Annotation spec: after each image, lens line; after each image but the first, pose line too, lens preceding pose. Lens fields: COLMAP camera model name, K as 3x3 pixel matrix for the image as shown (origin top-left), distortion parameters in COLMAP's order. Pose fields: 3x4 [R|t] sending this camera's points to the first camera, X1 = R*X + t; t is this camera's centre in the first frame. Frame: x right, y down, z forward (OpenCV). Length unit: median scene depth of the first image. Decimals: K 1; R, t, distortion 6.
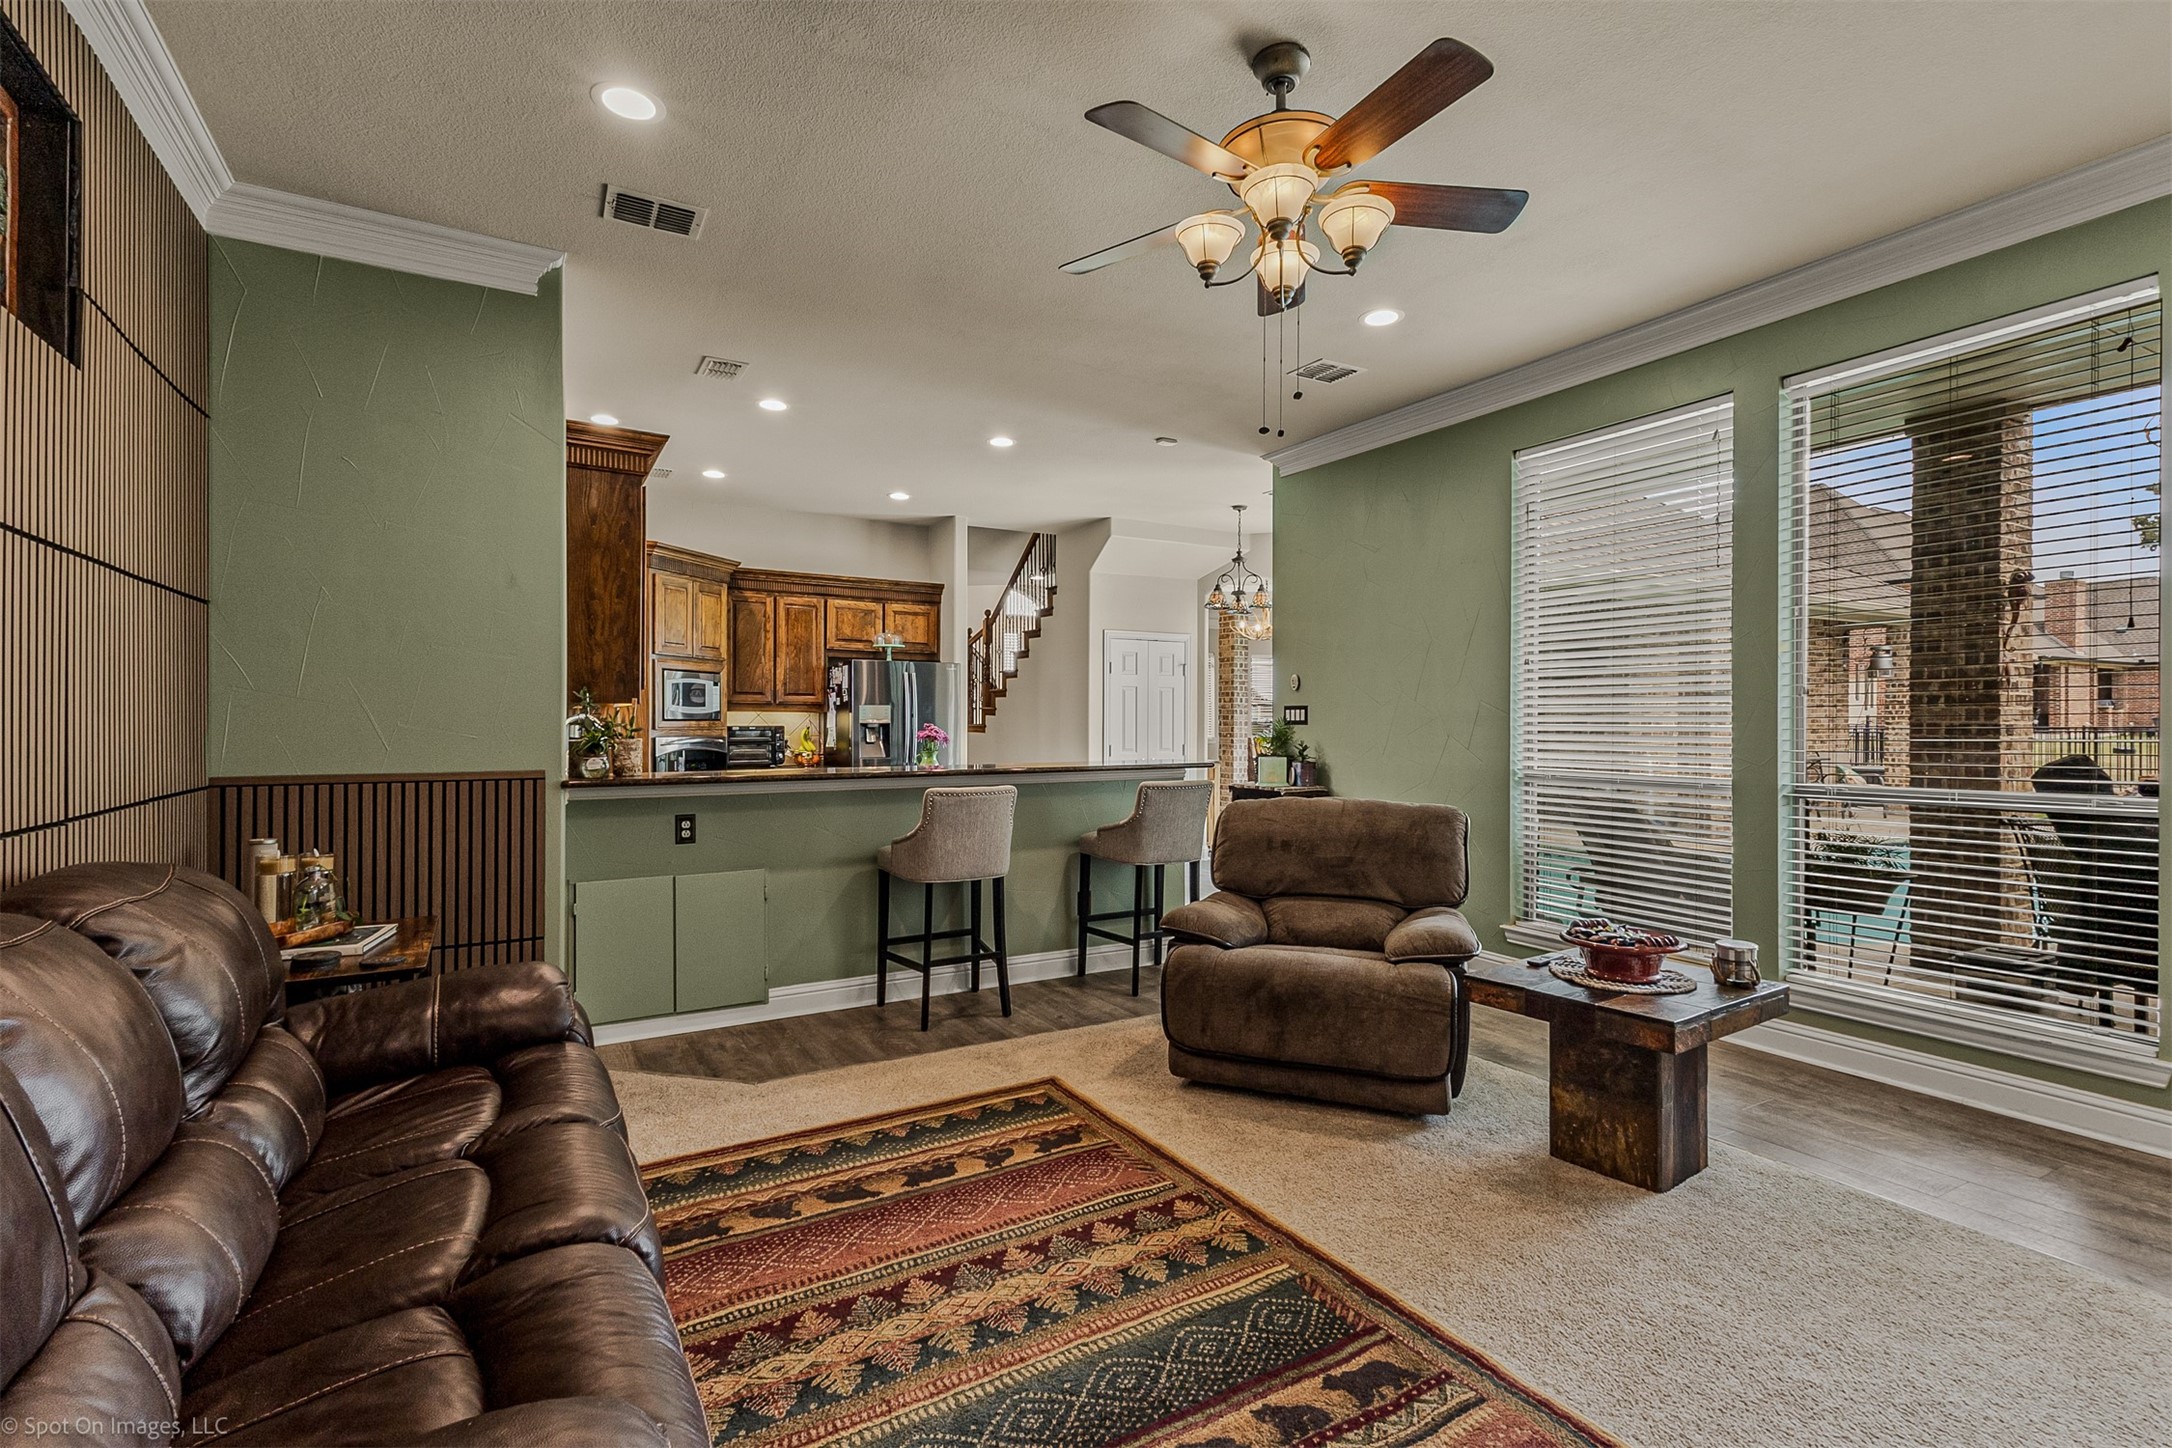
lens RADIAL K [[1003.1, 0, 1092.4], [0, 1003.1, 717.7], [0, 0, 1]] dist [0.022401, -0.000477]
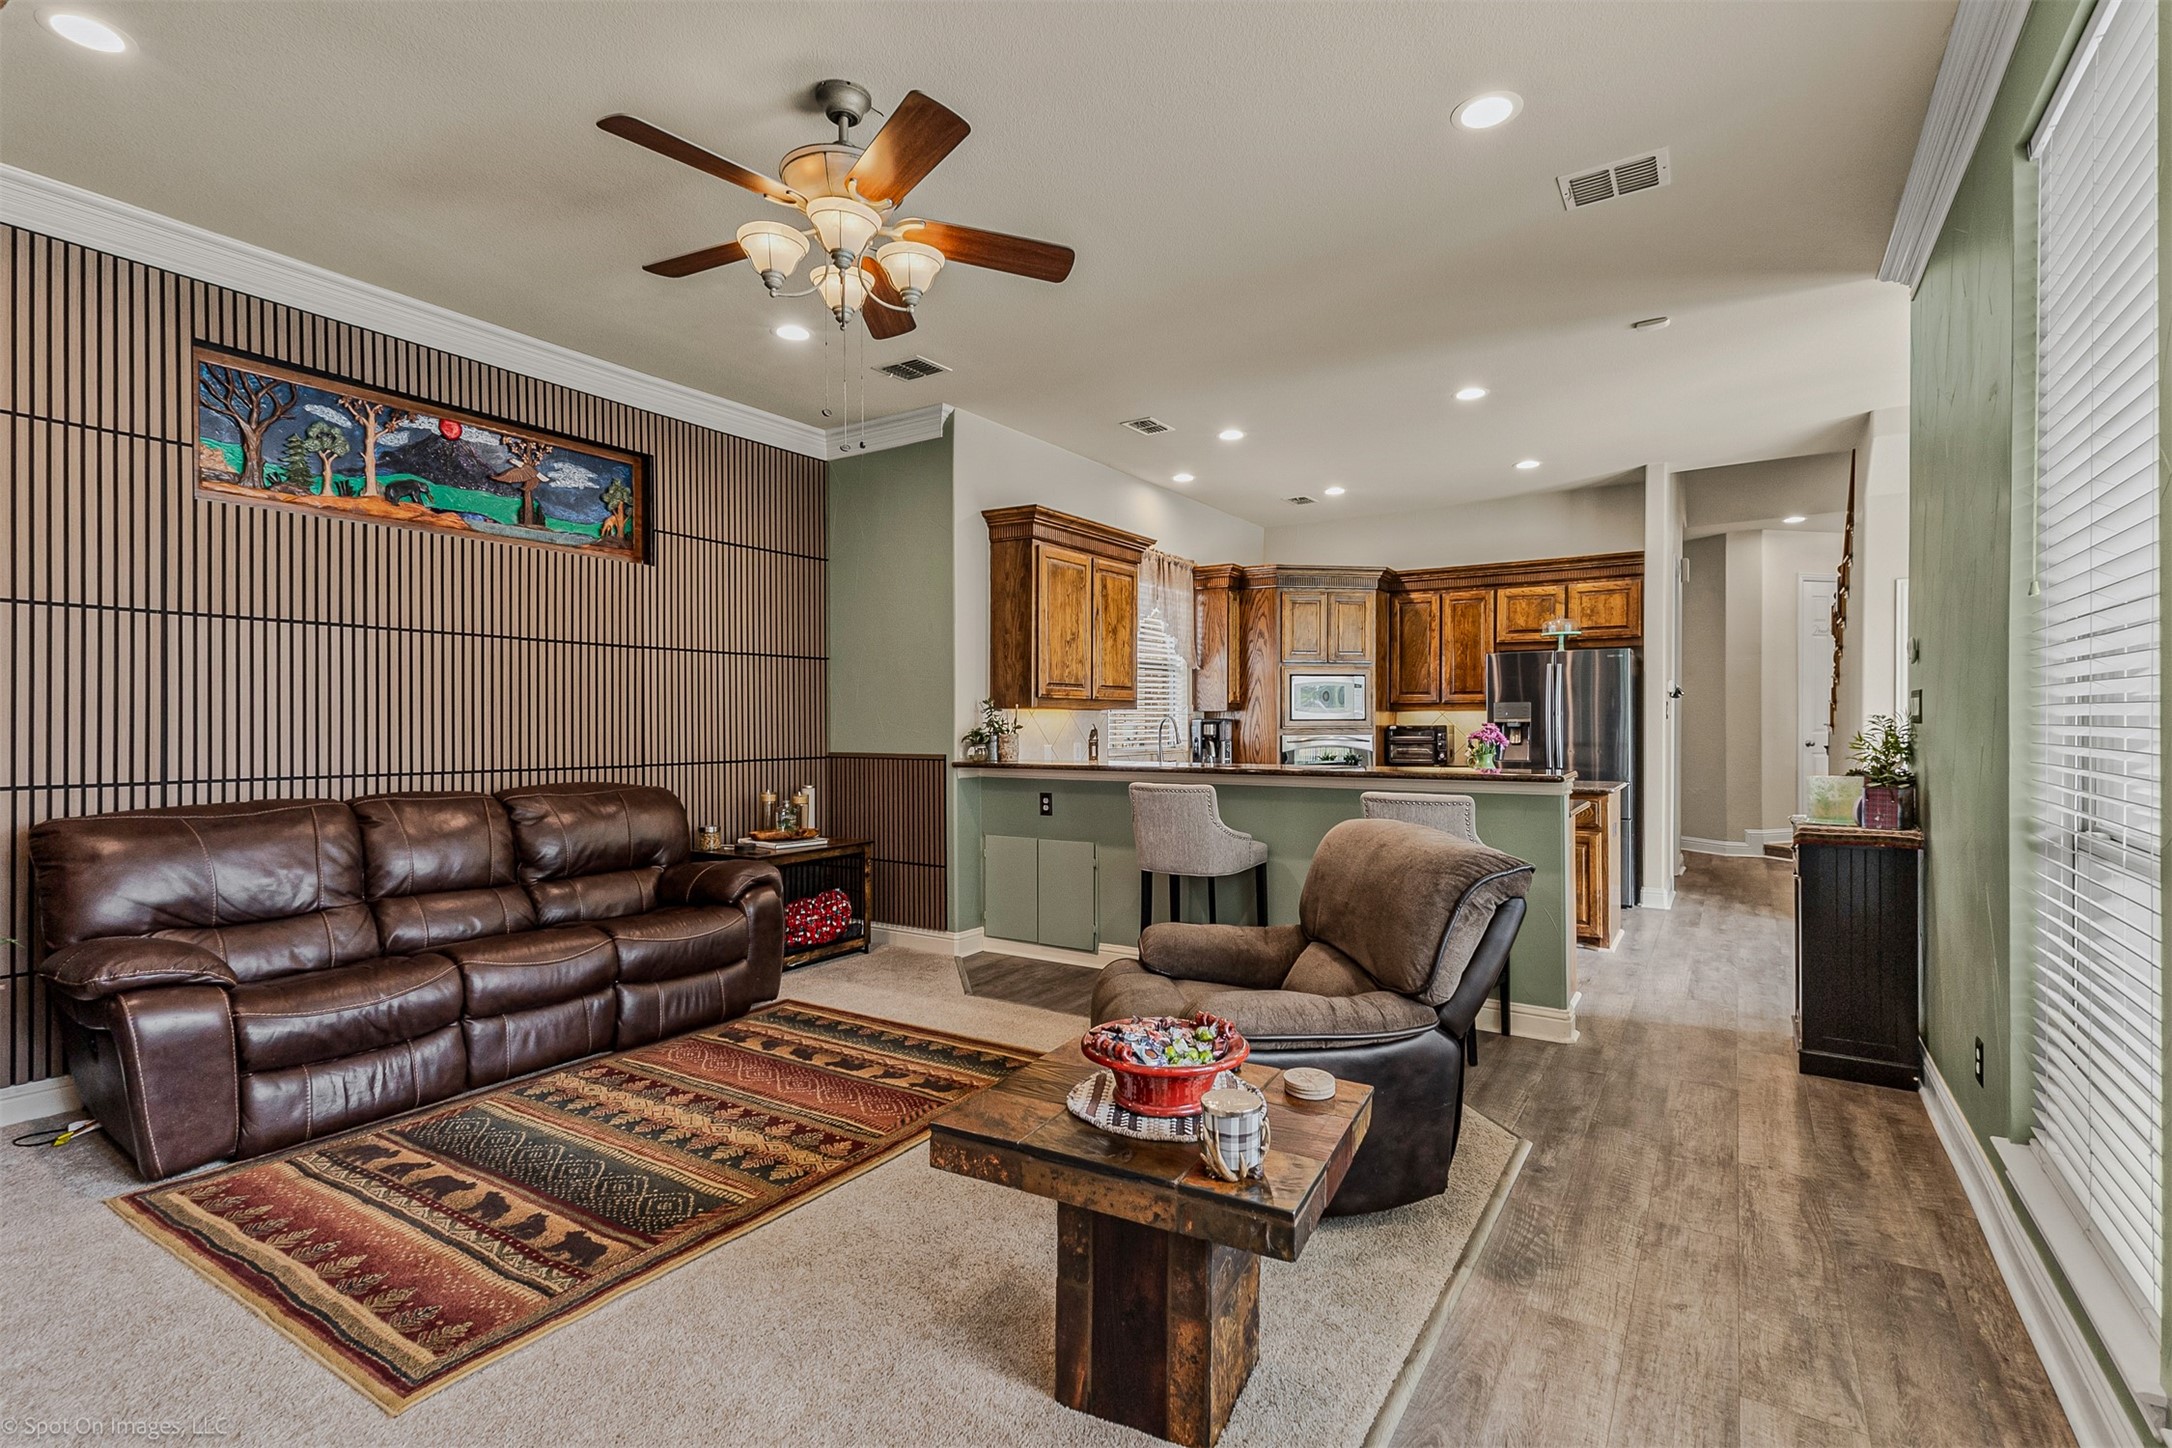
lens RADIAL K [[1003.1, 0, 1084.5], [0, 1003.1, 722.8], [0, 0, 1]] dist [0.022401, -0.000477]
pose [[0.444921, -0.002517, -0.895566, 0.456582], [0.006270, 0.999980, 0.000305, 0.003264], [0.895548, -0.005751, 0.444928, 0.275317]]
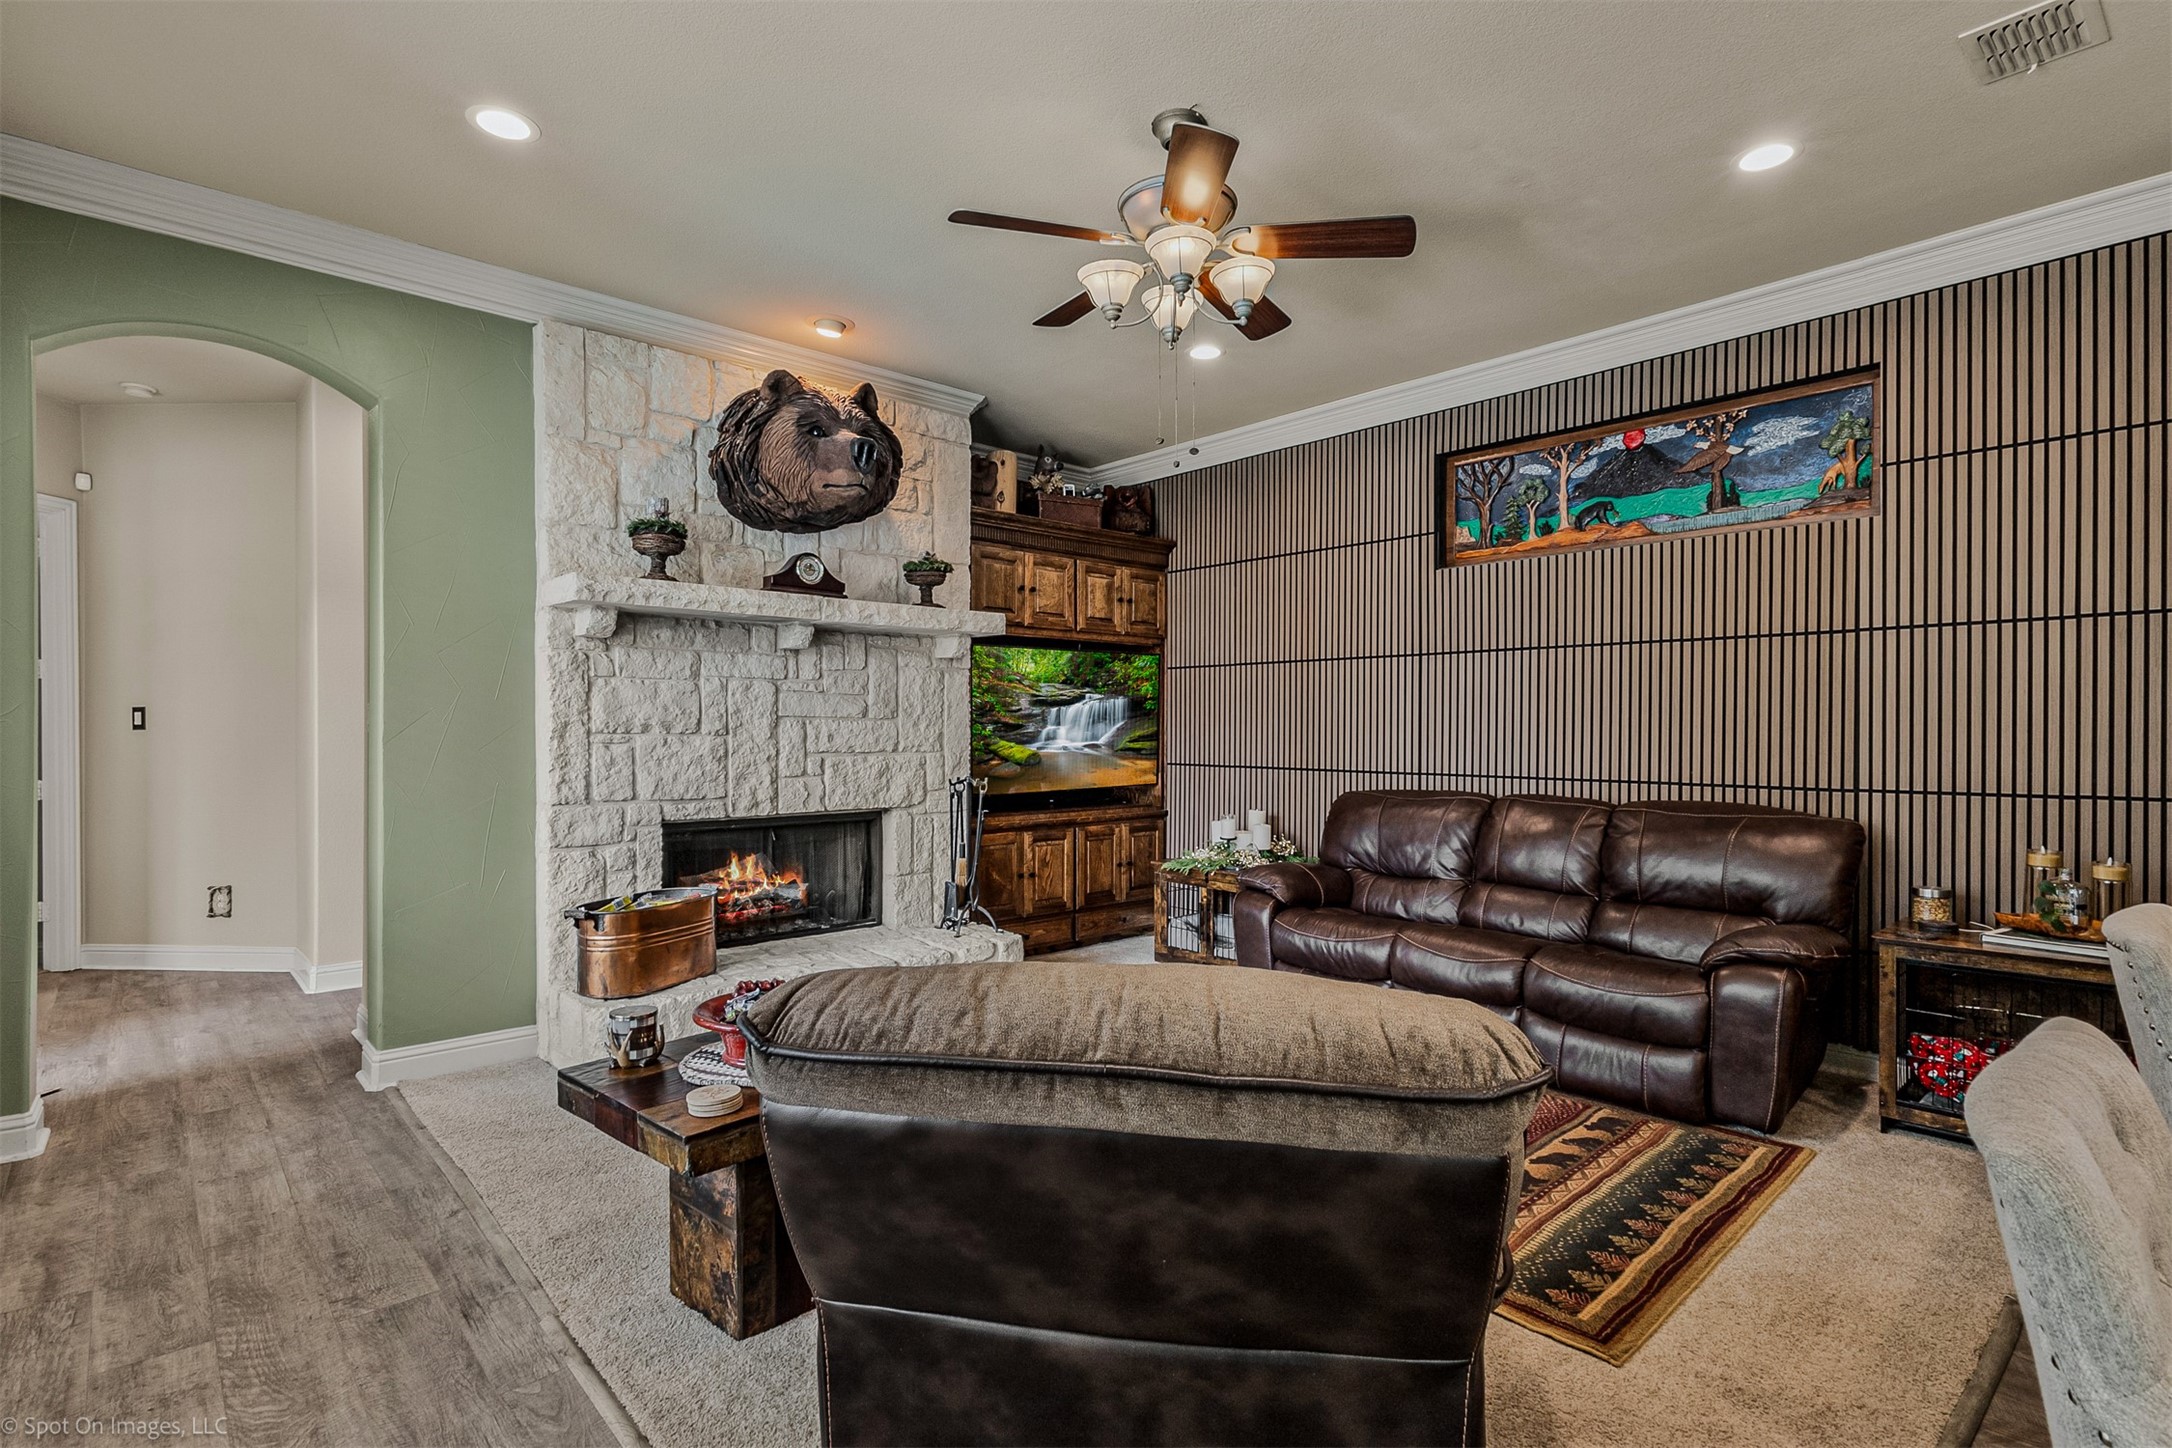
lens RADIAL K [[1060.9, 0, 1086.9], [0, 1060.9, 737.5], [0, 0, 1]] dist [0.012893, 0.000068]
pose [[-0.983447, -0.004115, -0.181148, 0.180126], [-0.004407, 0.999990, 0.001210, 0.005019], [0.181141, 0.001988, -0.983455, 0.778677]]
